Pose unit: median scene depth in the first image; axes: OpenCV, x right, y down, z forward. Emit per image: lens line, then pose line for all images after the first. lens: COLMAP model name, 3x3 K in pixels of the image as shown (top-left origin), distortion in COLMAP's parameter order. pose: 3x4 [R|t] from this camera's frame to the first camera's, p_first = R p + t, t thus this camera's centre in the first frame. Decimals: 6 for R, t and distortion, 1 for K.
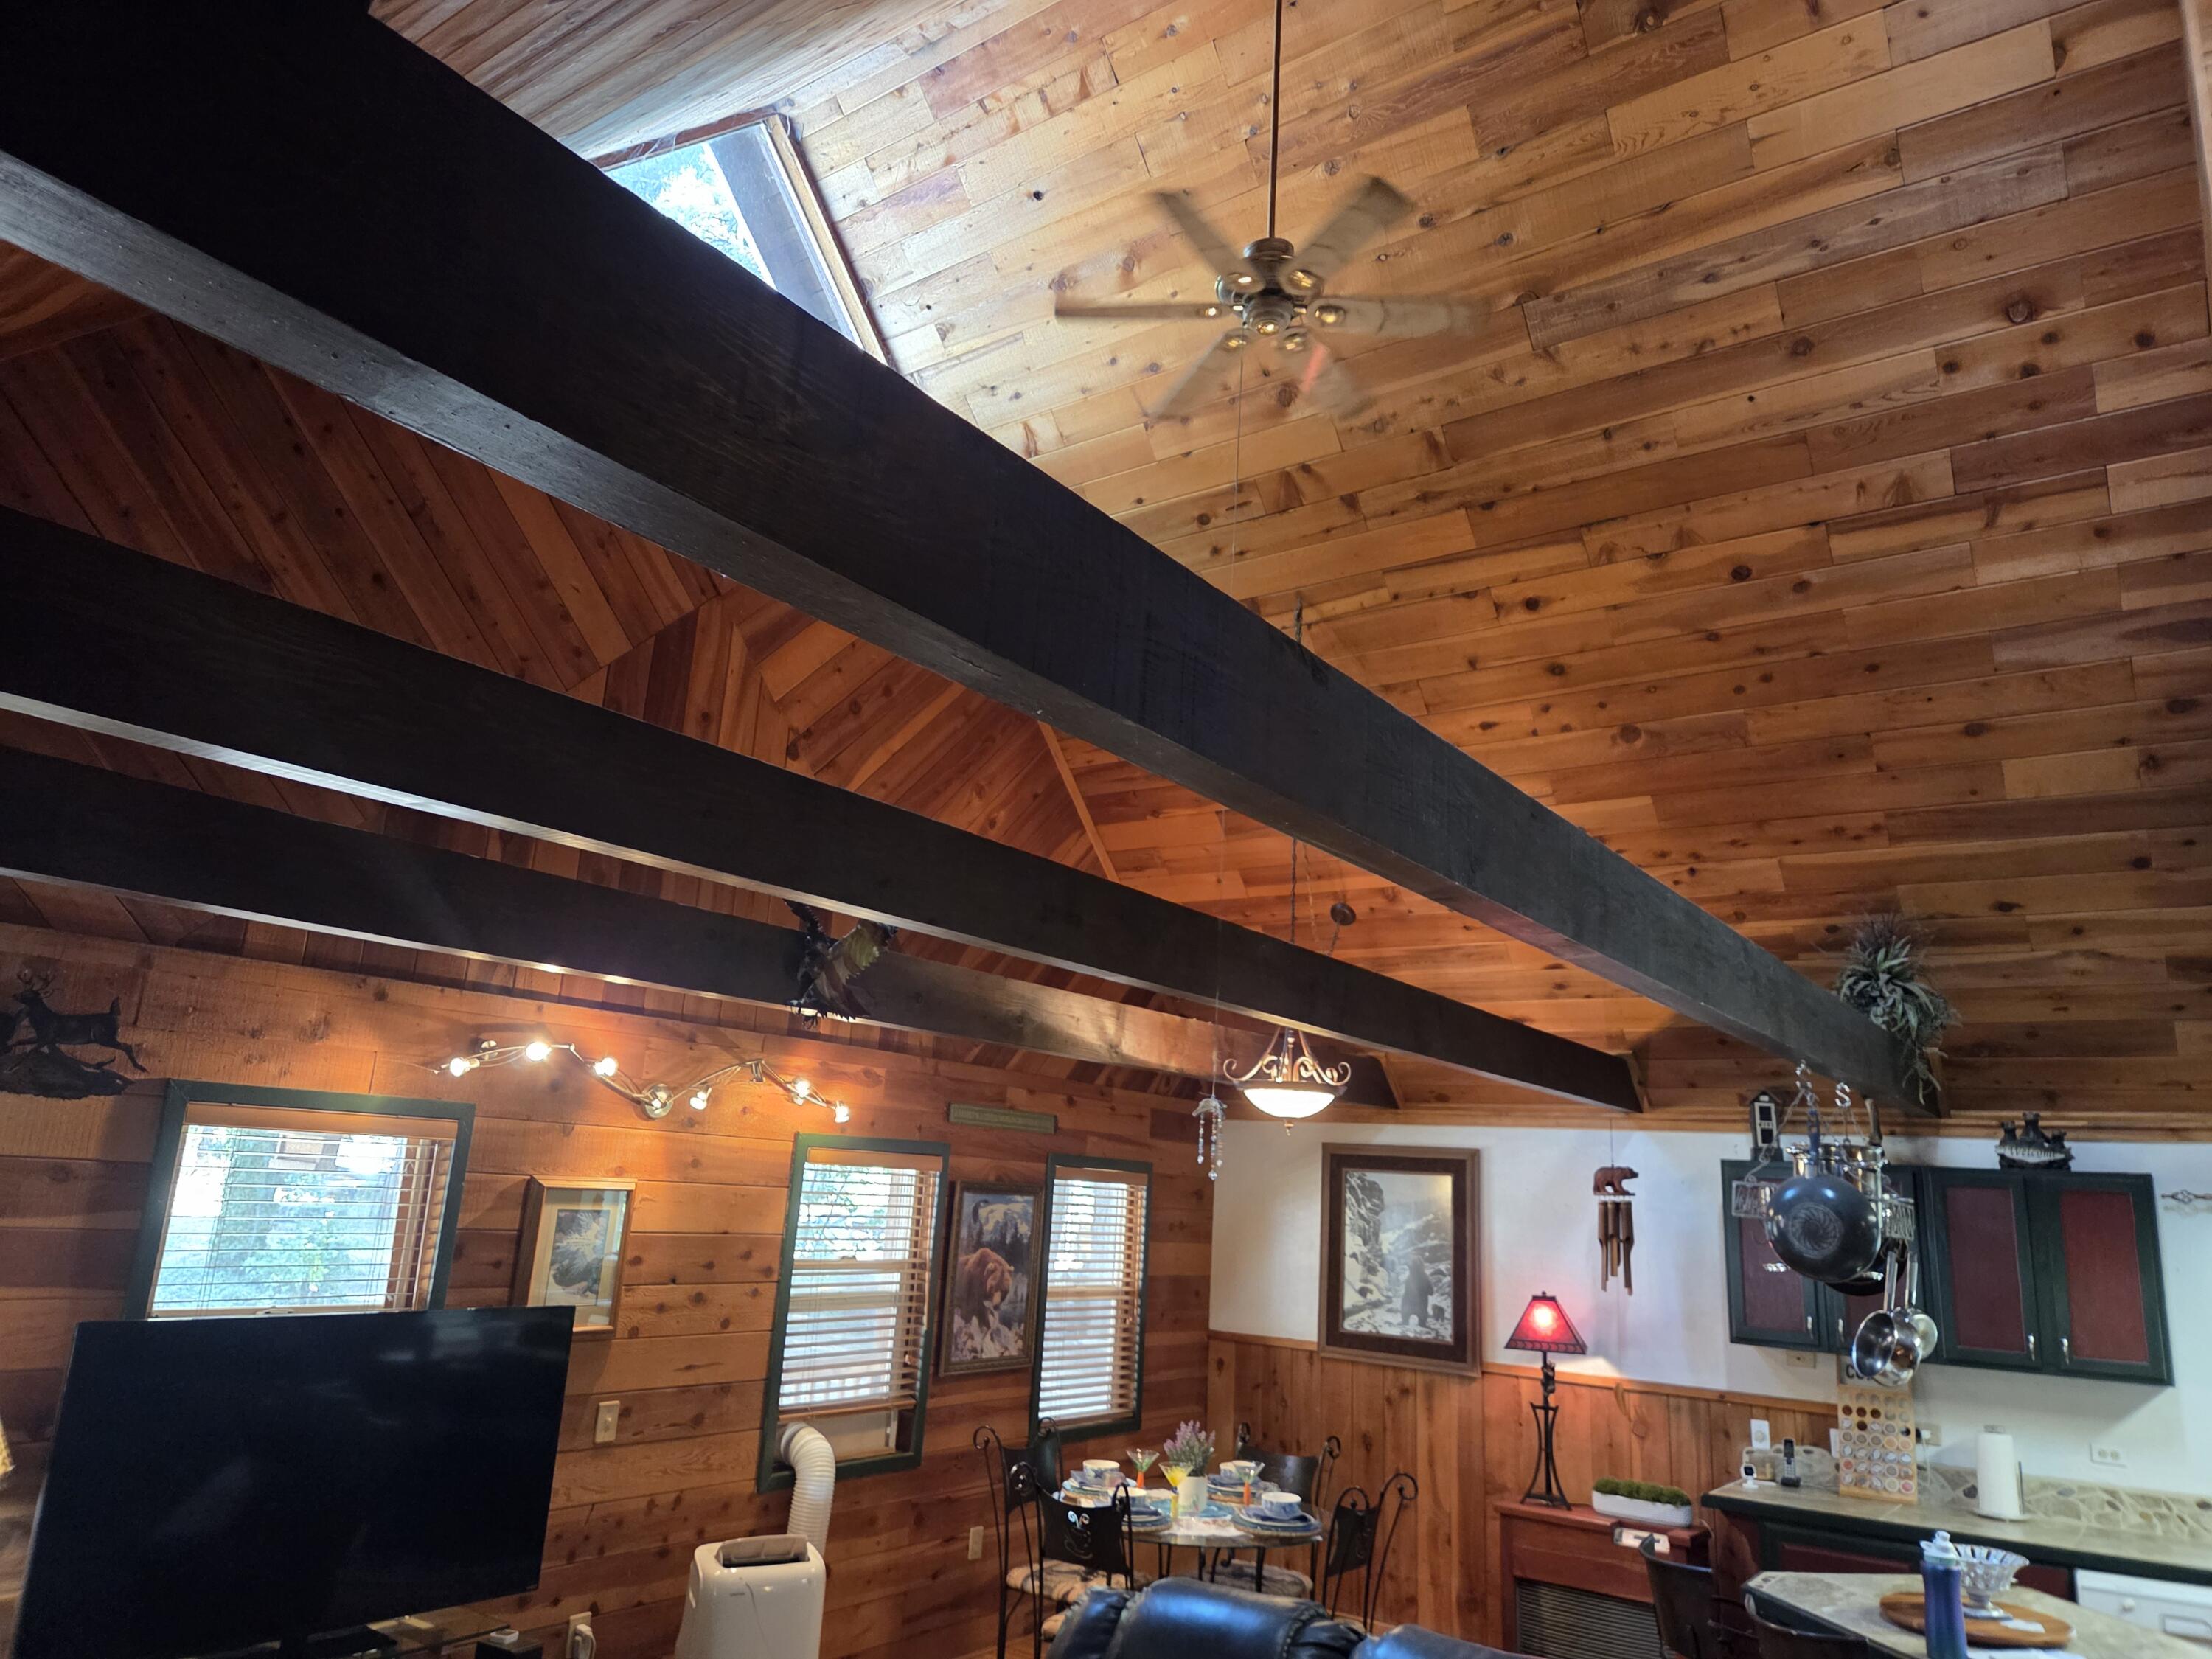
lens RADIAL K [[1479.5, 0, 1106.7], [0, 1479.5, 816.8], [0, 0, 1]] dist [0.072753, -0.064096]
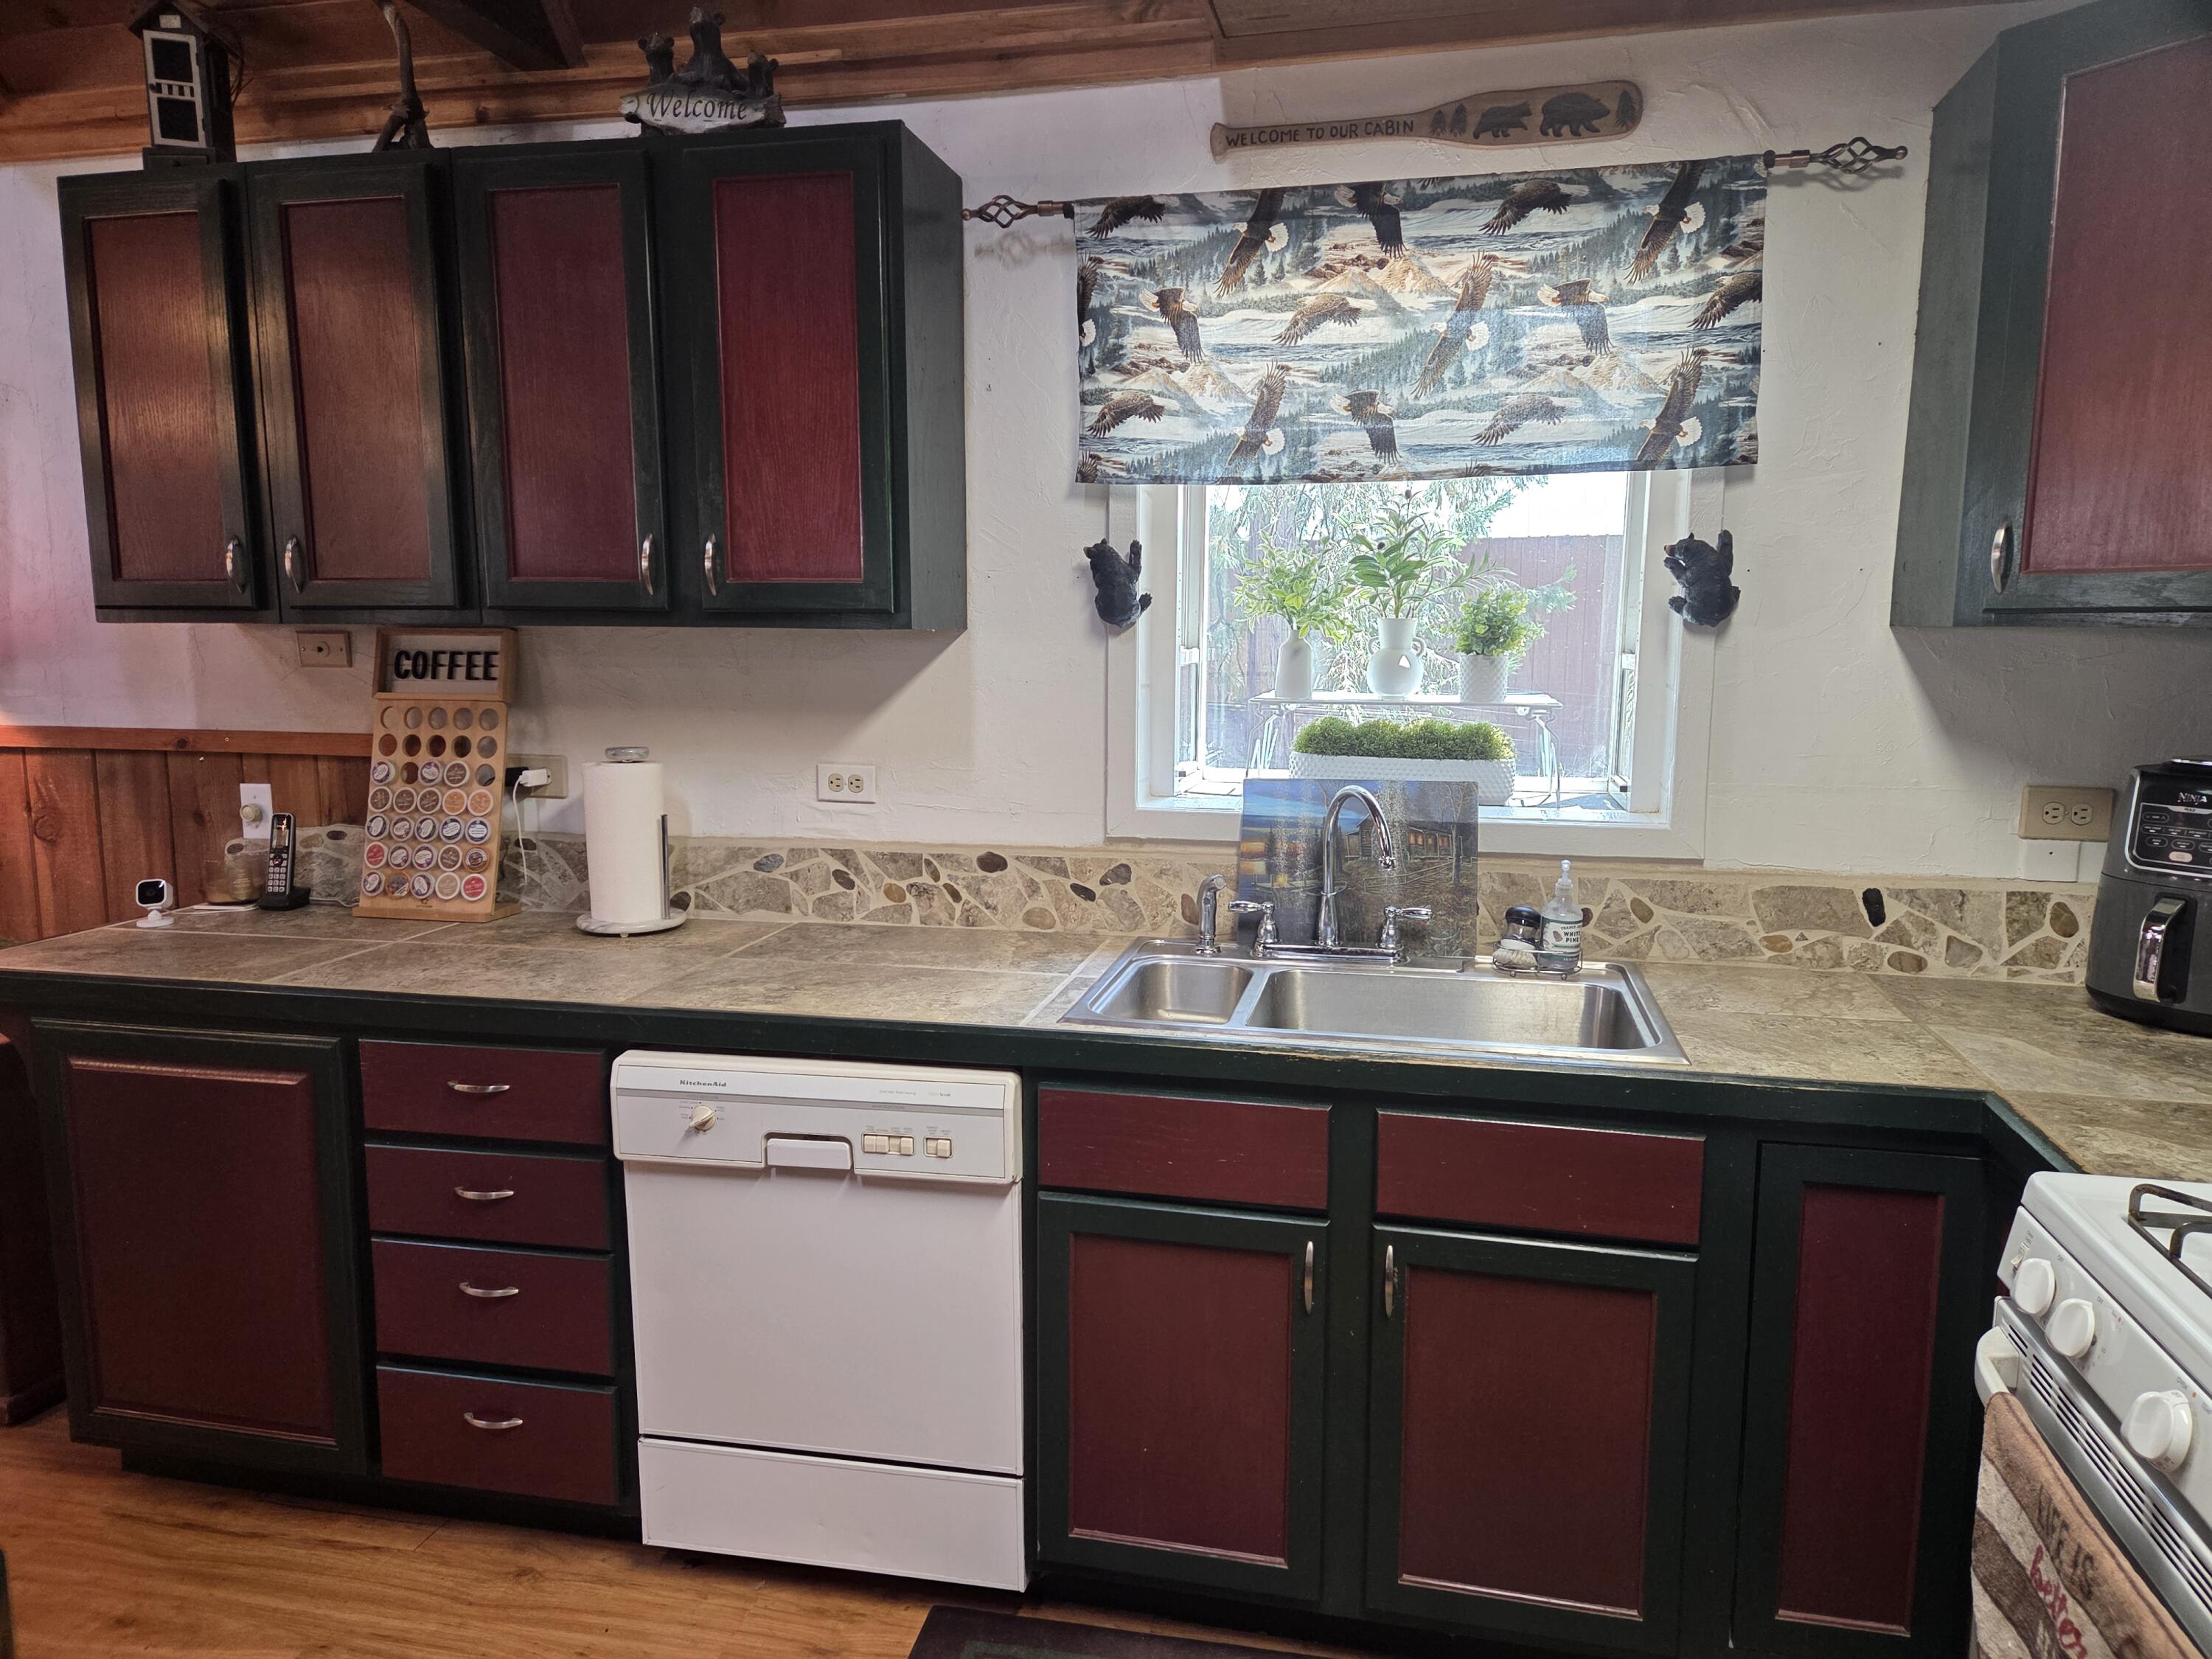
lens RADIAL K [[1479.5, 0, 1116.9], [0, 1479.5, 821.8], [0, 0, 1]] dist [0.072753, -0.064096]
pose [[0.917978, -0.106044, 0.382193, 0.530655], [-0.051106, 0.923940, 0.379108, 0.236011], [-0.393326, -0.367545, 0.842737, 0.530069]]
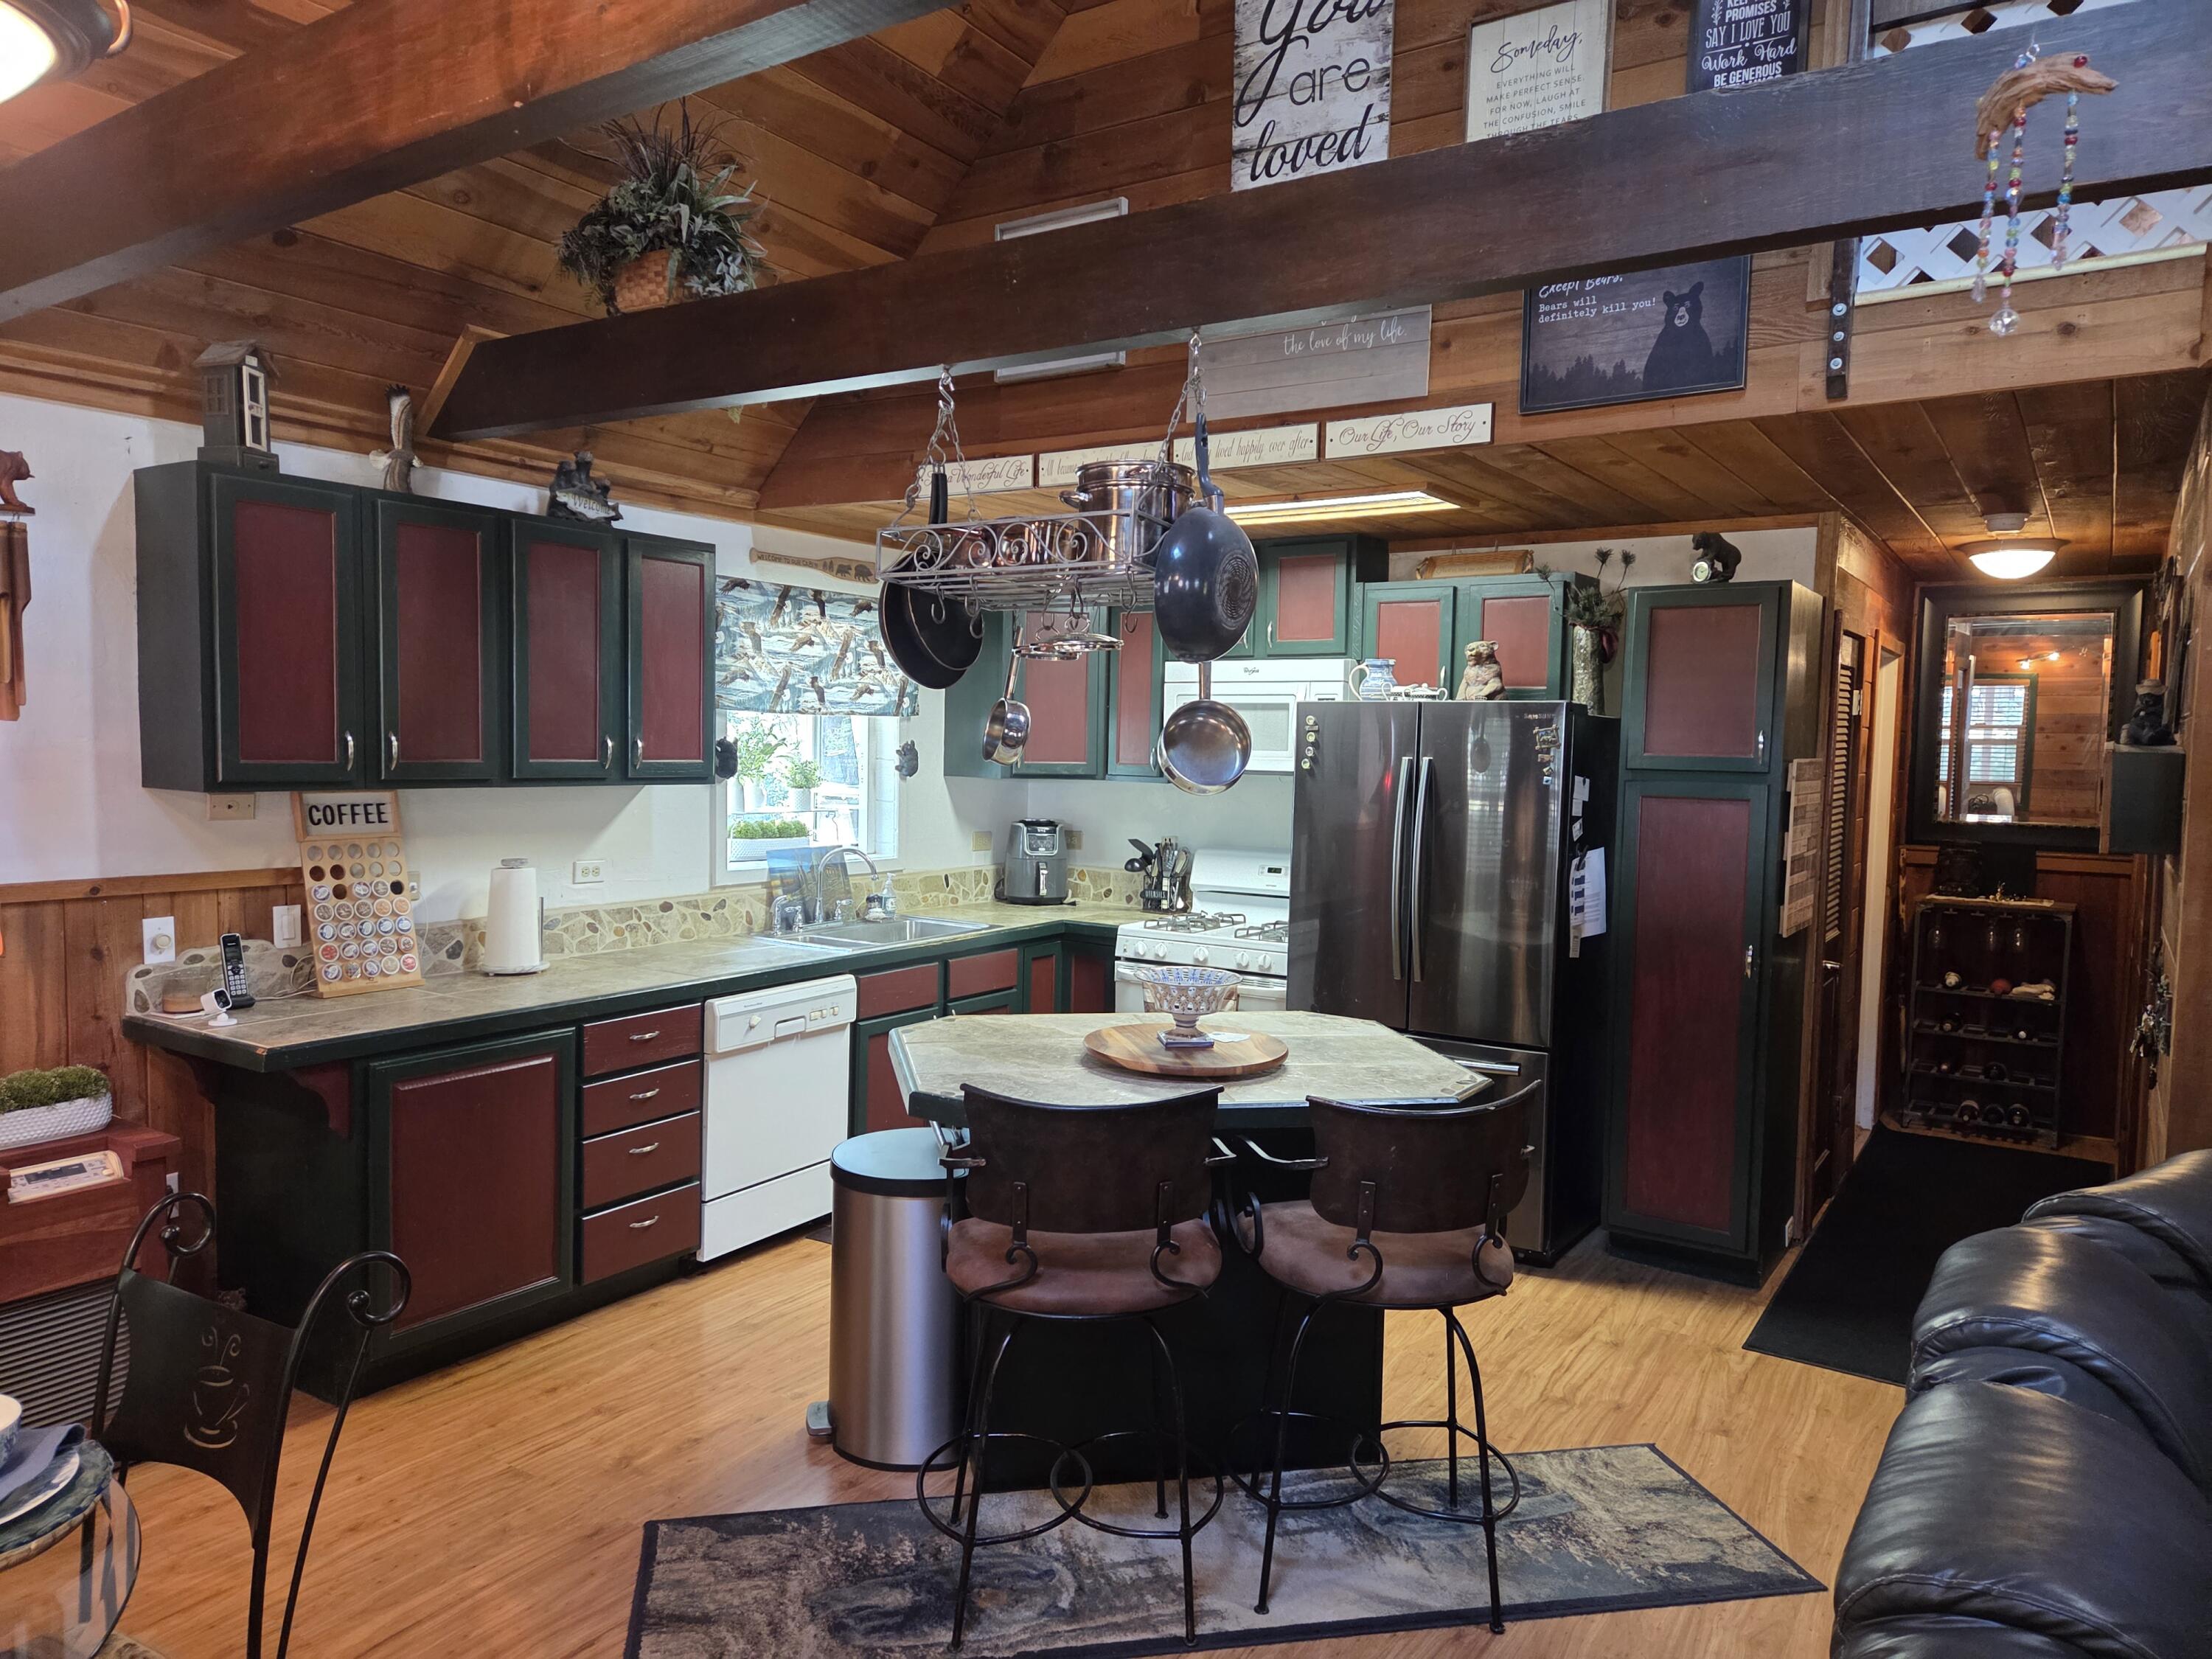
lens RADIAL K [[1479.5, 0, 1104.9], [0, 1479.5, 839.2], [0, 0, 1]] dist [0.072753, -0.064096]
pose [[-0.037473, -0.121736, 0.991855, -0.151336], [-0.269886, 0.956901, 0.107249, 0.228009], [-0.962163, -0.263668, -0.068713, 0.745921]]
